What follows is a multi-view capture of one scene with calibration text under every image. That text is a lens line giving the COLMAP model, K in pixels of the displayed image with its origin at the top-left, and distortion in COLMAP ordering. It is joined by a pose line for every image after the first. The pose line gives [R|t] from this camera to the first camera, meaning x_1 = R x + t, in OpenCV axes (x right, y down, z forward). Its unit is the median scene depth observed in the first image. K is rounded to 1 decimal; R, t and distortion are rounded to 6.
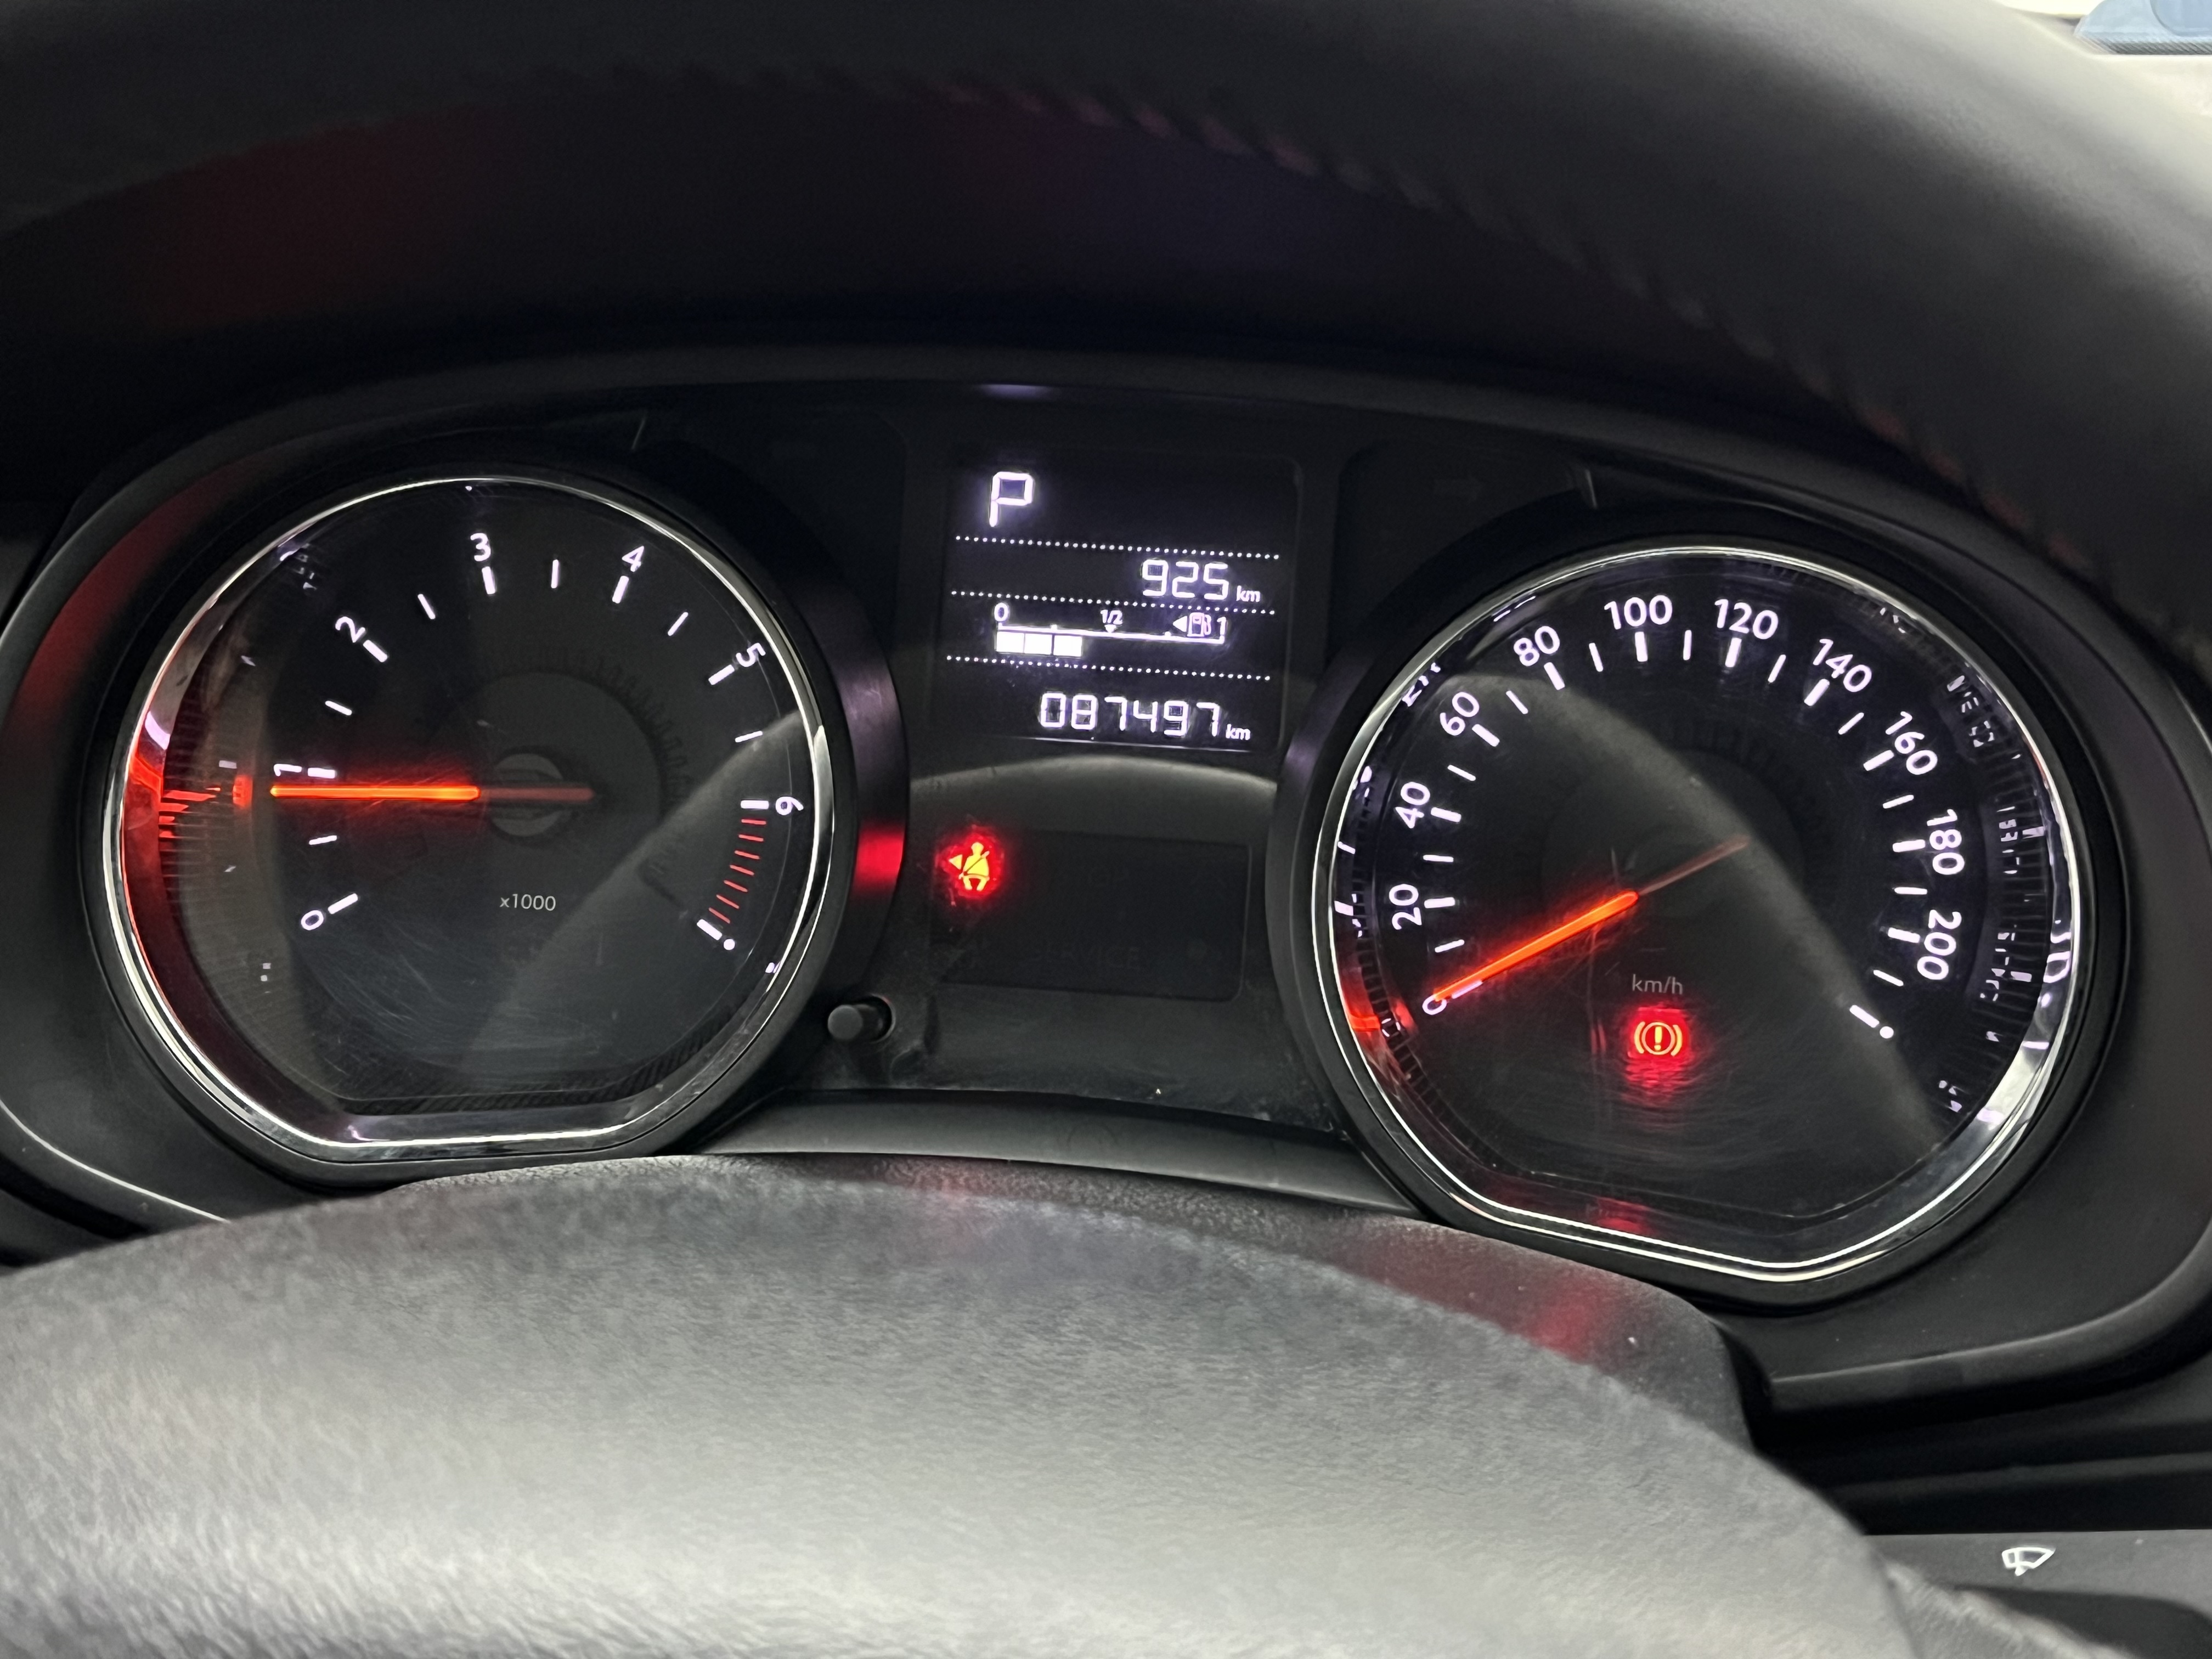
lens RADIAL K [[2879.9, 0, 1095.8], [0, 2879.9, 833.4], [0, 0, 1]] dist [0.070501, 0.000000]
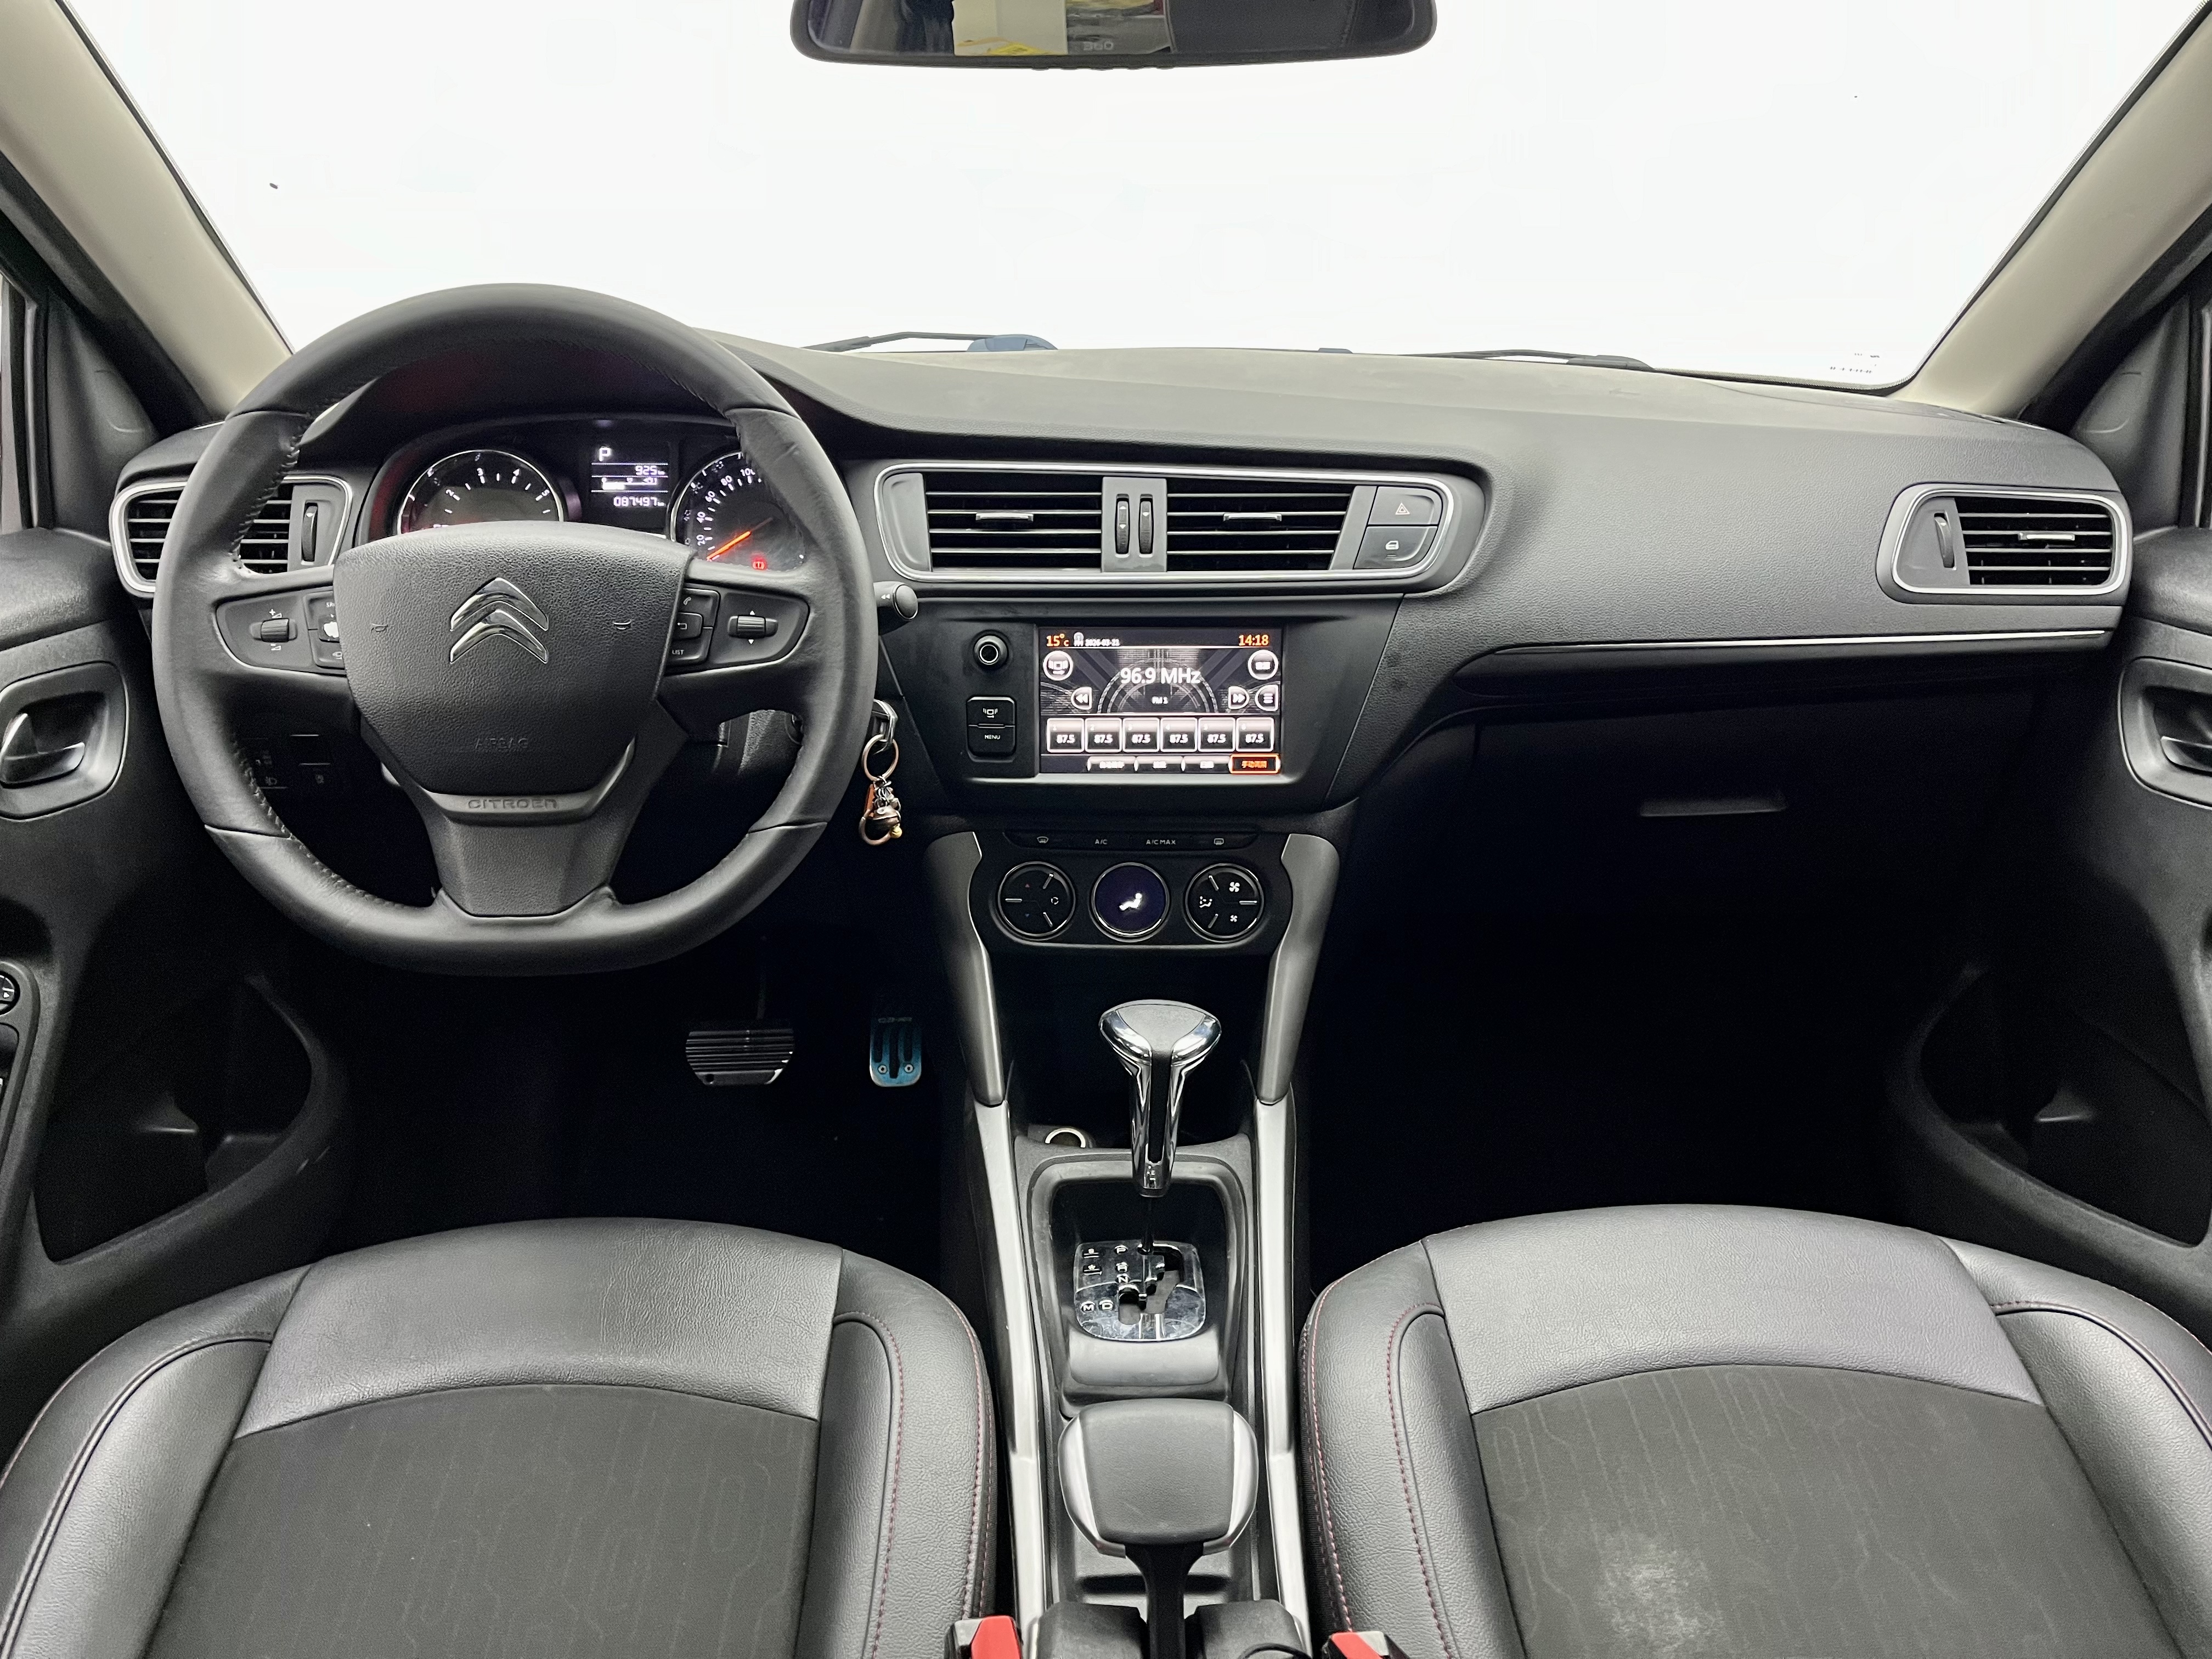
lens RADIAL K [[1680.4, 0, 1104.9], [0, 1680.4, 855.1], [0, 0, 1]] dist [0.032361, -0.033819]
pose [[0.987805, -0.071360, 0.138383, 0.324607], [0.070951, 0.997449, 0.007891, 0.527916], [-0.138593, 0.002023, 0.990347, -1.644326]]
